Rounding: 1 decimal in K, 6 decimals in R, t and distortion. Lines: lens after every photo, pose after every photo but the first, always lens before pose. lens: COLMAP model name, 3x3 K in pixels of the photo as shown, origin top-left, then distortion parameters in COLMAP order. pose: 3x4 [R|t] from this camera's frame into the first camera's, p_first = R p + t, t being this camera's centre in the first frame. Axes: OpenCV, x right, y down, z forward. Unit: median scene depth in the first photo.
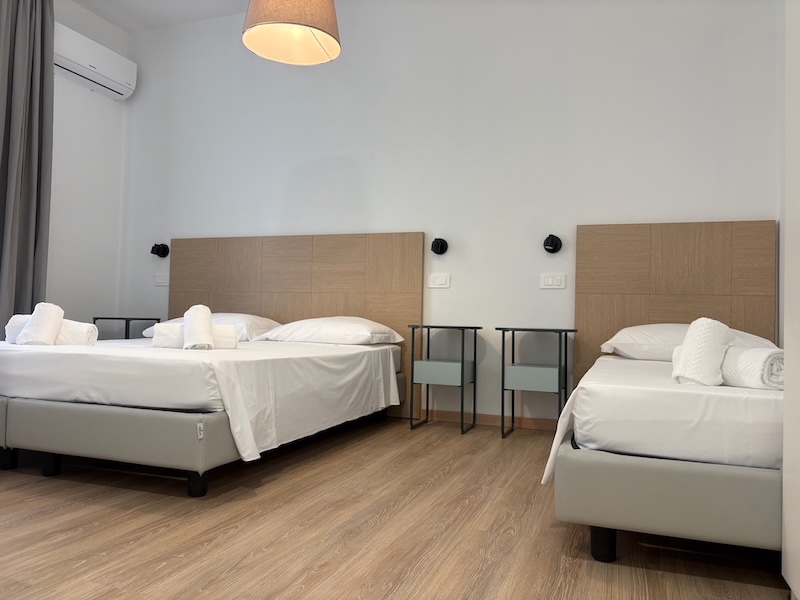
lens RADIAL K [[608.1, 0, 399.2], [0, 608.1, 297.9], [0, 0, 1]] dist [0.006140, 0.004818]
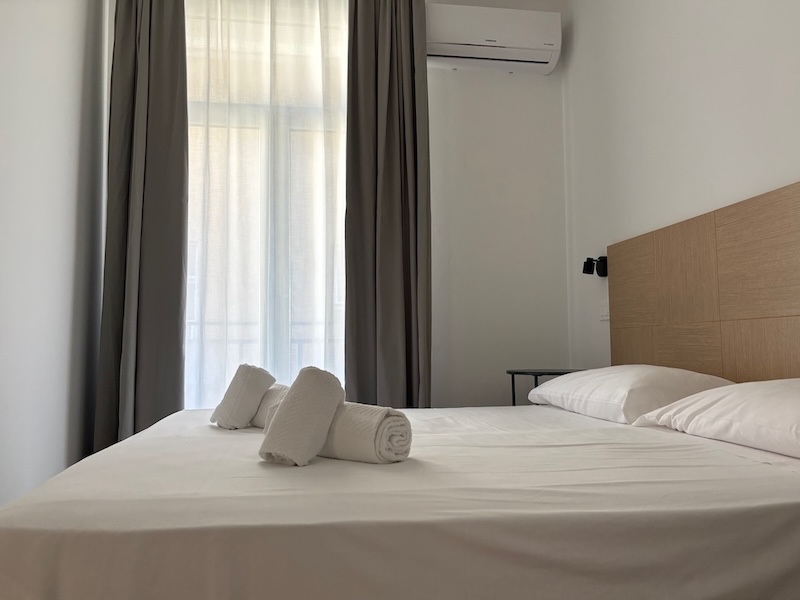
lens RADIAL K [[608.1, 0, 400.3], [0, 608.1, 300.1], [0, 0, 1]] dist [0.006140, 0.004818]
pose [[0.473277, -0.092012, -0.876095, 0.087718], [0.037486, 0.995733, -0.084327, 0.005891], [0.880116, 0.007068, 0.474706, 0.571879]]
